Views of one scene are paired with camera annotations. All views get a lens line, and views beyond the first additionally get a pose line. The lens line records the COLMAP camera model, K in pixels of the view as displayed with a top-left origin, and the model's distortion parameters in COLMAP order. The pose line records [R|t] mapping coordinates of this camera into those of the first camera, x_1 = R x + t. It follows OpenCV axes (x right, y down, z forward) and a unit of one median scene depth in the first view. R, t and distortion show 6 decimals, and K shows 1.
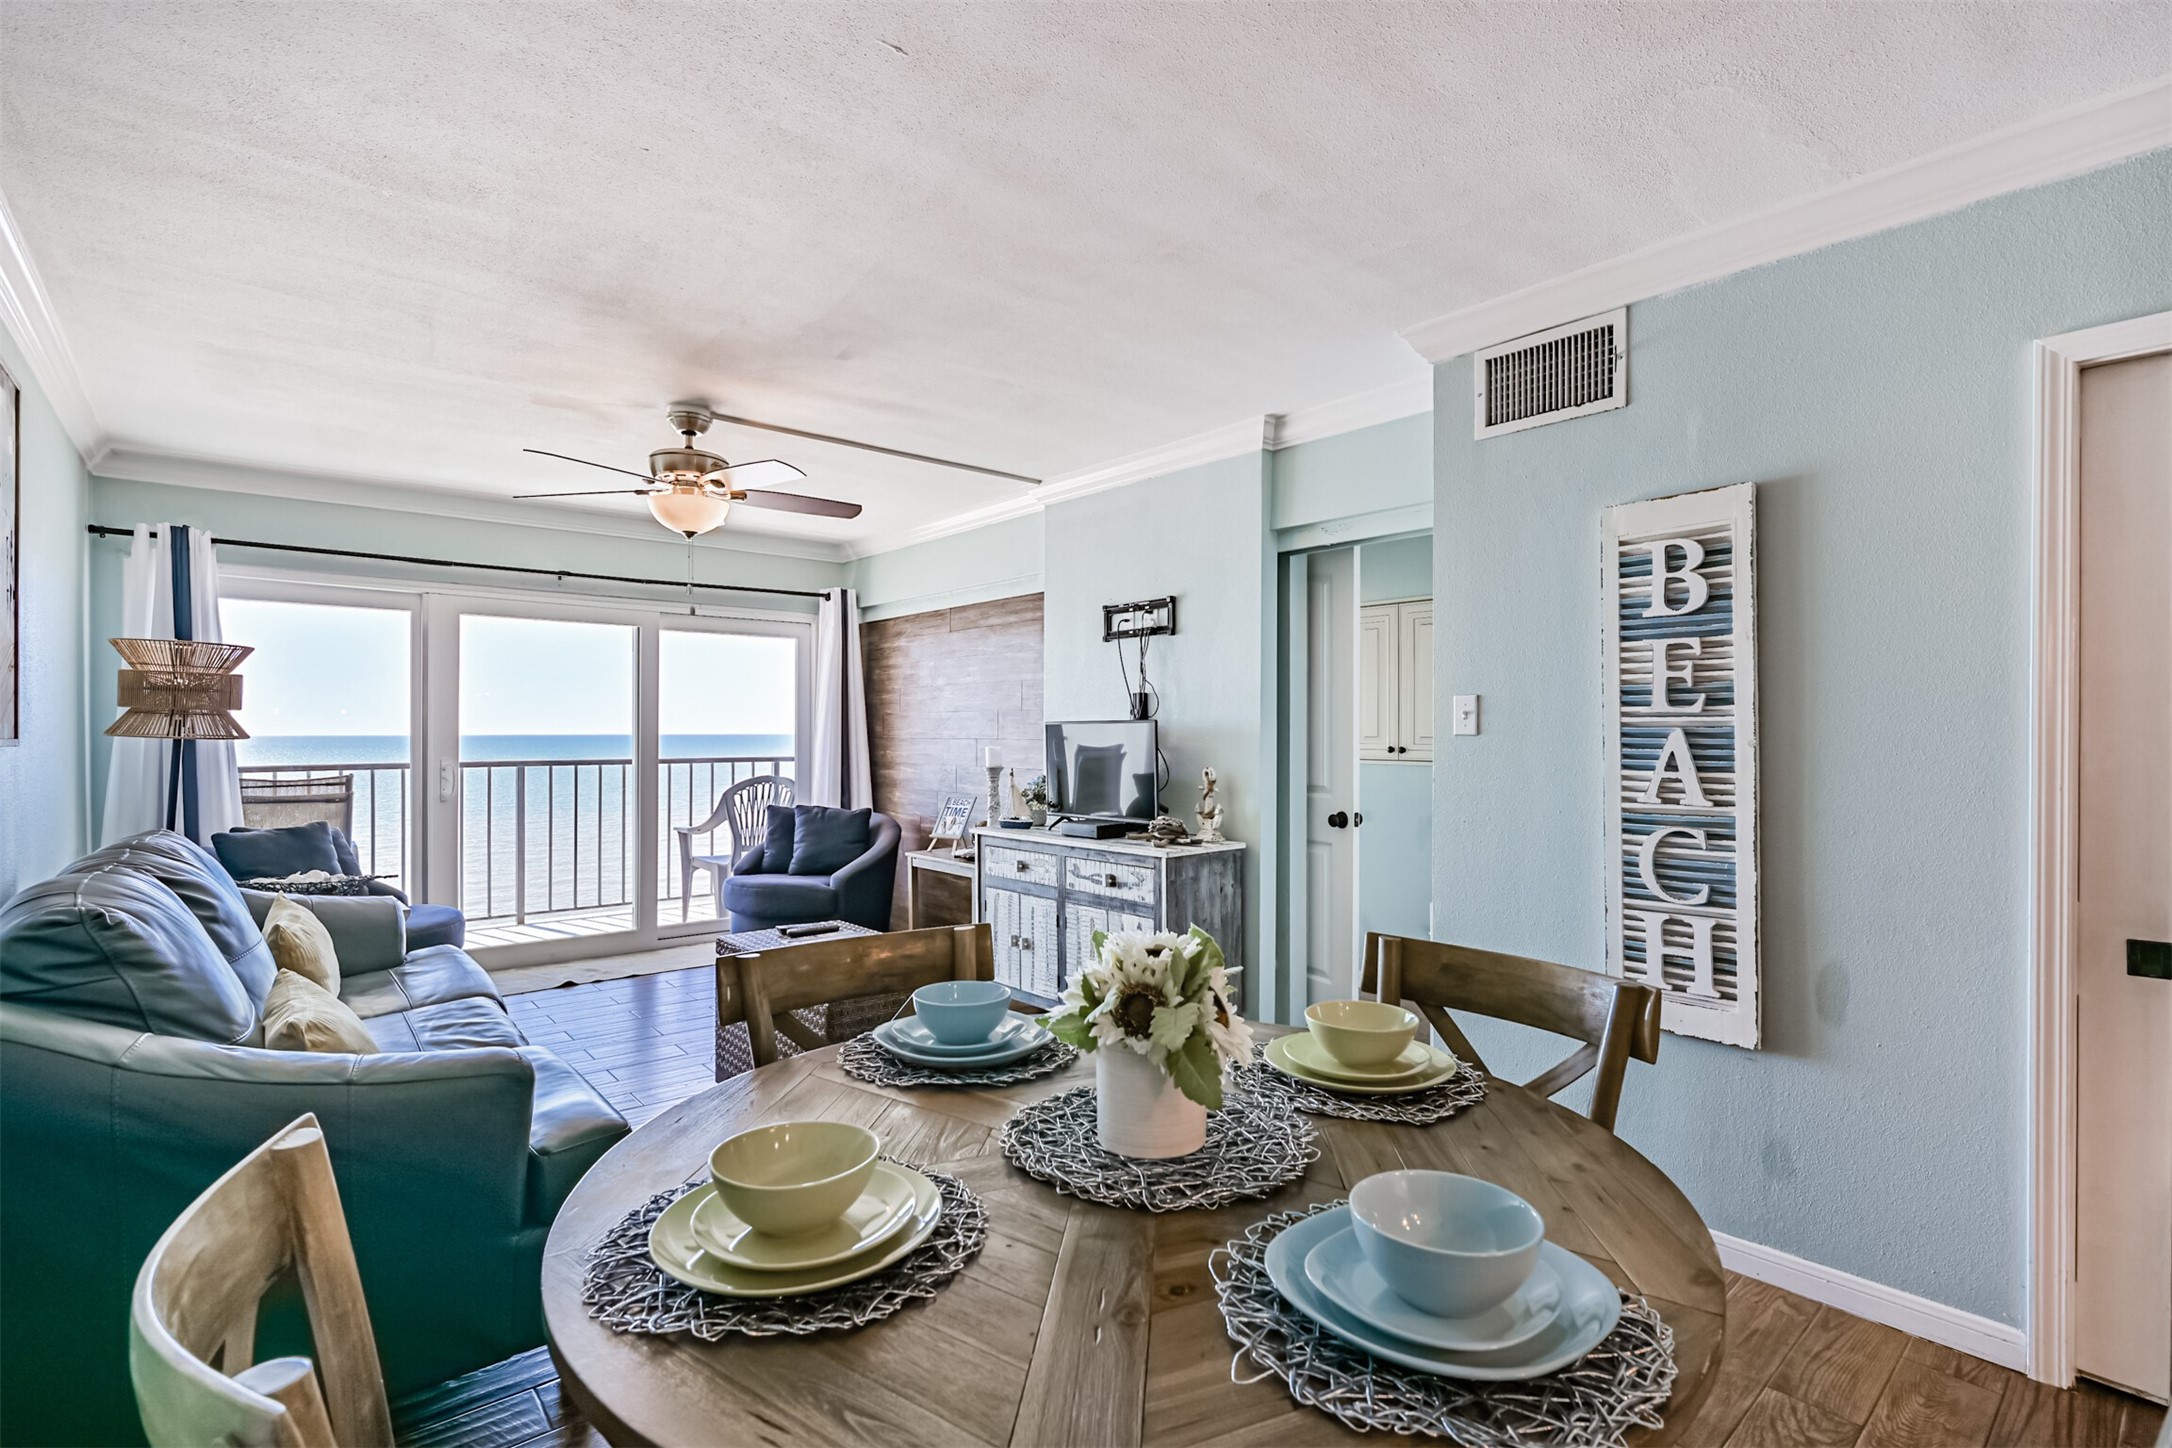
lens RADIAL K [[1006.0, 0, 1091.7], [0, 1006.0, 737.6], [0, 0, 1]] dist [-0.008339, 0.000114]
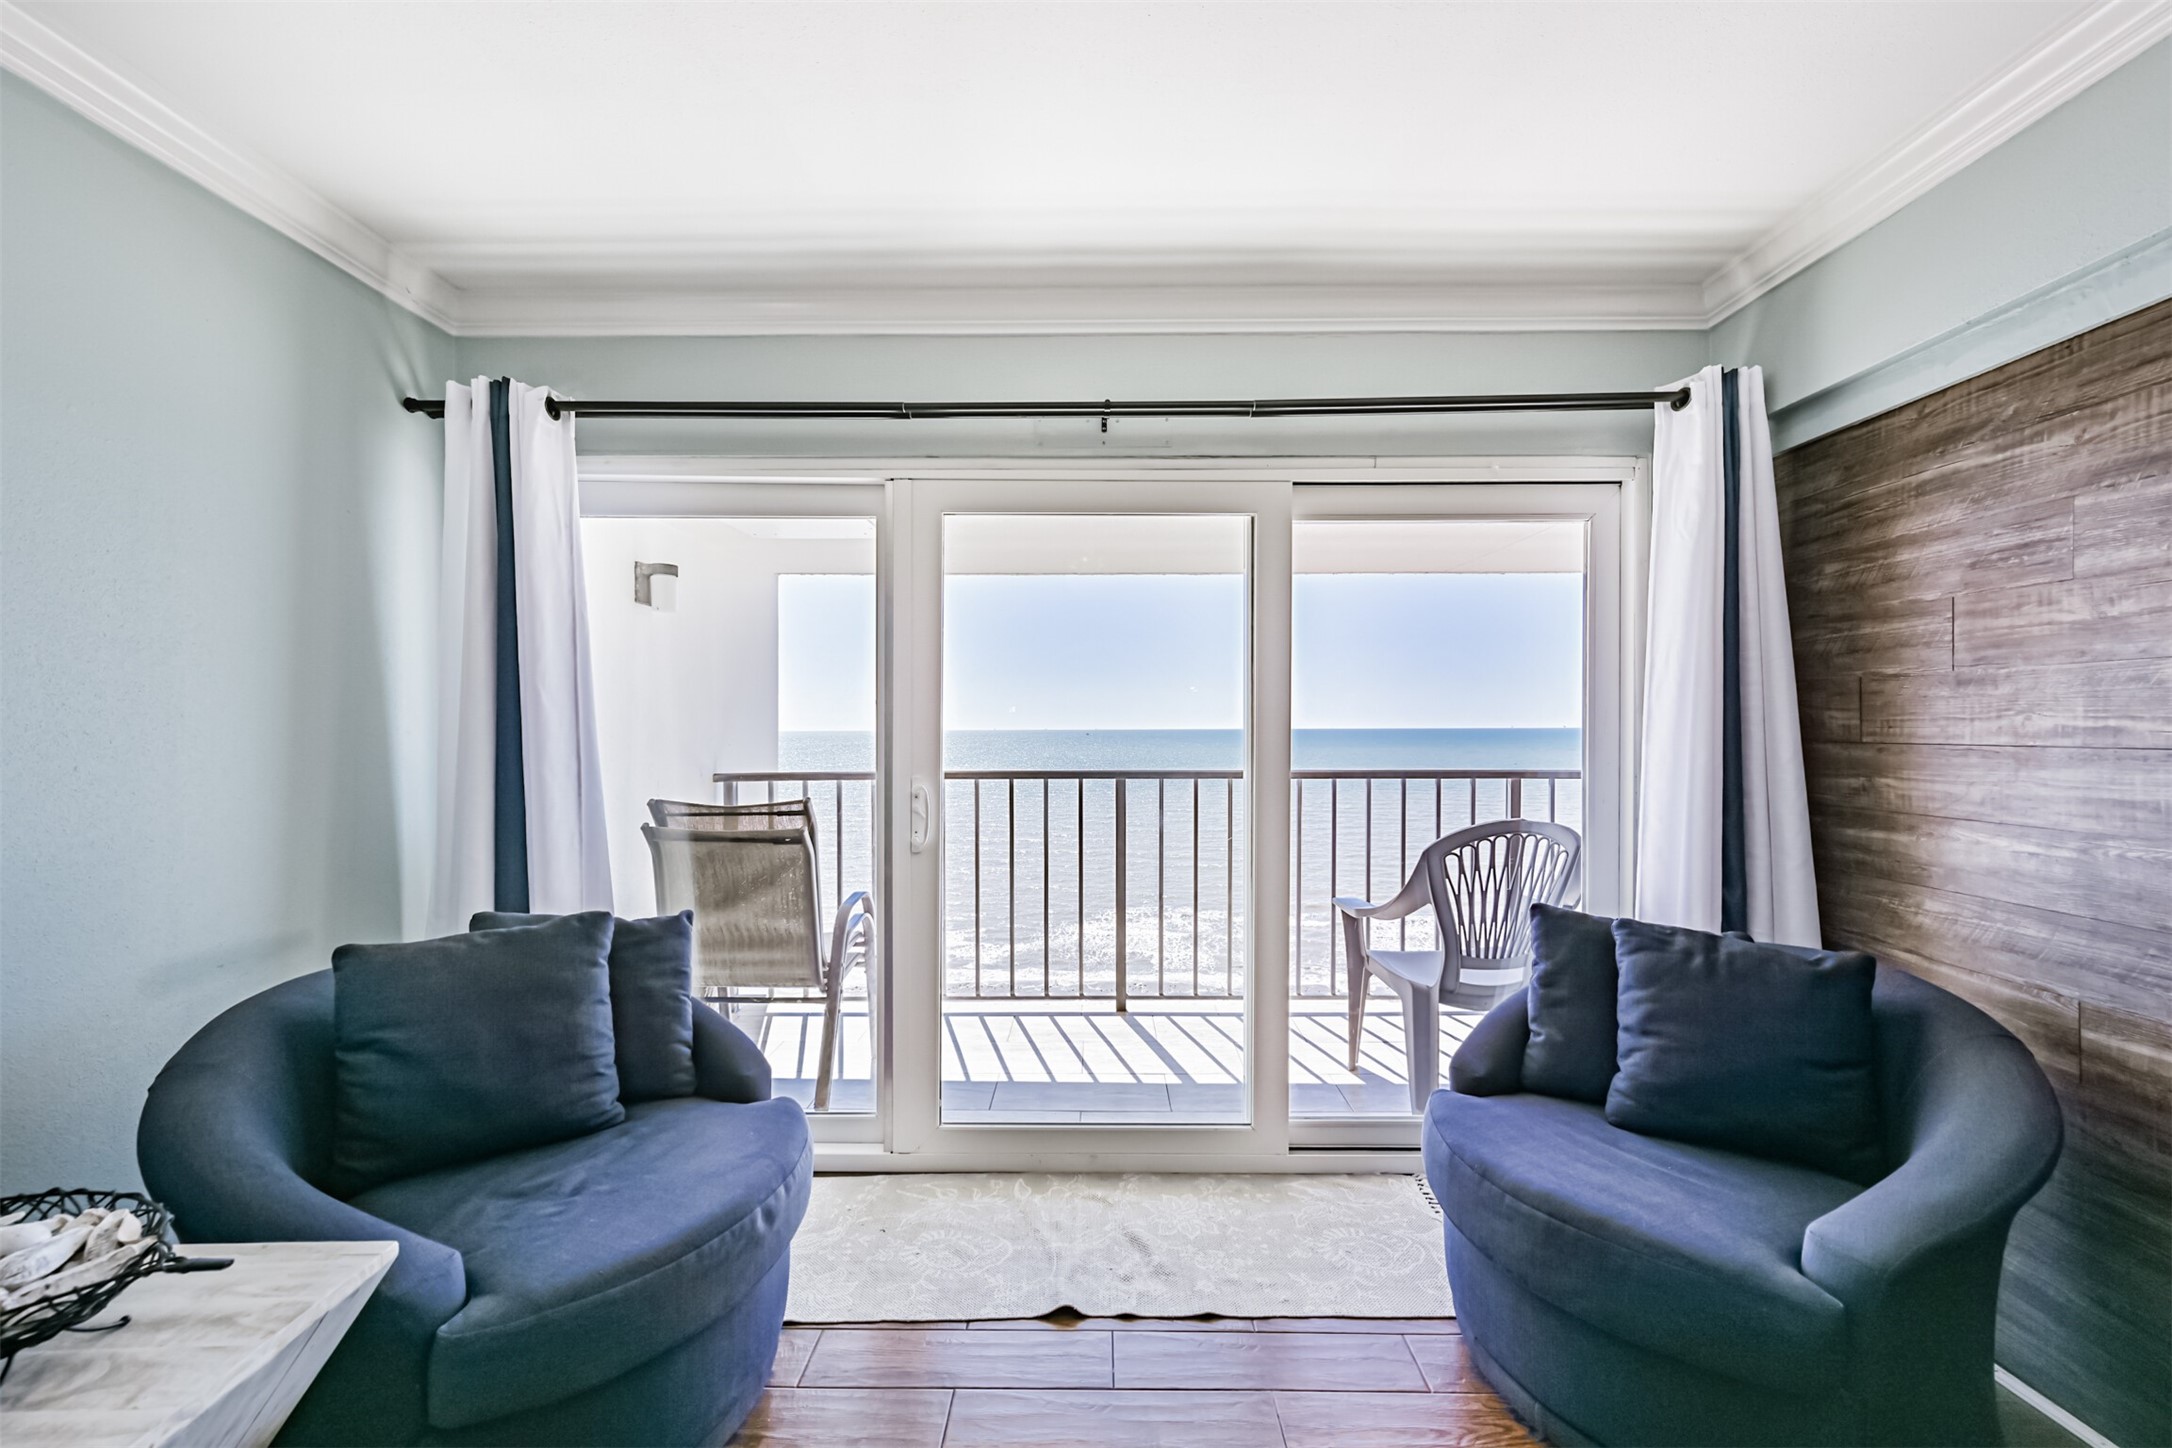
lens RADIAL K [[856.5, 0, 1096.8], [0, 856.5, 732.2], [0, 0, 1]] dist [0.002079, 0.001794]
pose [[0.754649, 0.002626, -0.656123, -0.294552], [-0.001161, 0.999996, 0.002666, -0.005874], [0.656127, -0.001250, 0.754649, 0.801557]]
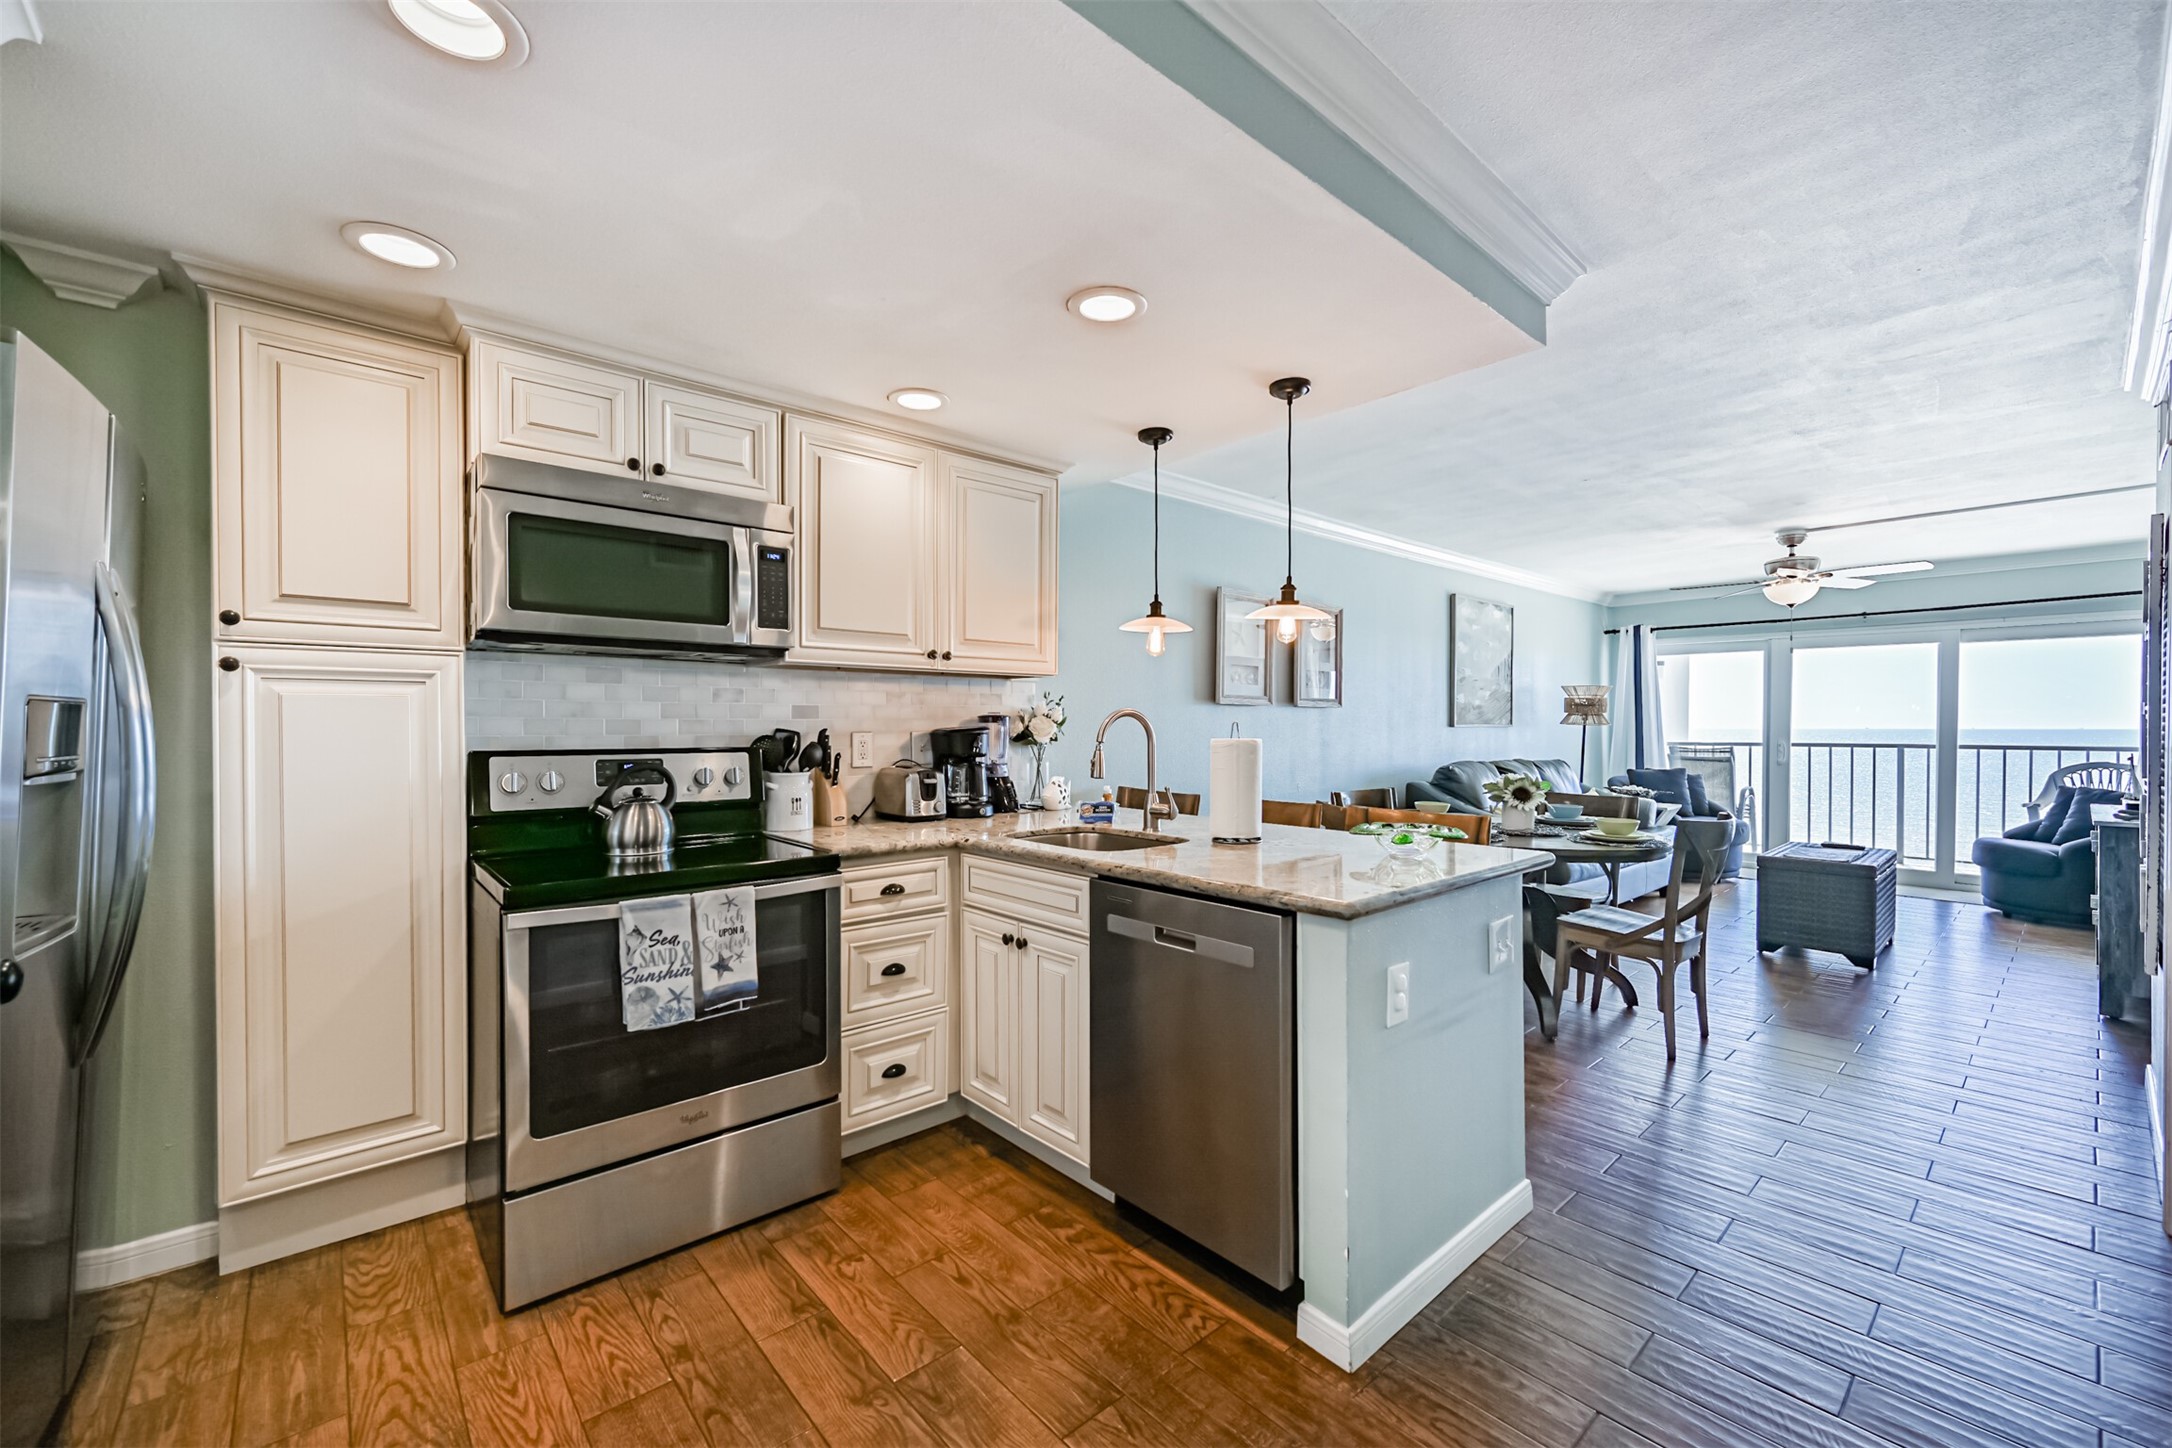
lens RADIAL K [[887.5, 0, 1105.2], [0, 887.5, 728.5], [0, 0, 1]] dist [0.009936, 0.000908]
pose [[0.031189, 0.004978, -0.999501, 0.879595], [-0.007221, 0.999963, 0.004755, 0.005079], [0.999487, 0.007069, 0.031224, -0.166734]]
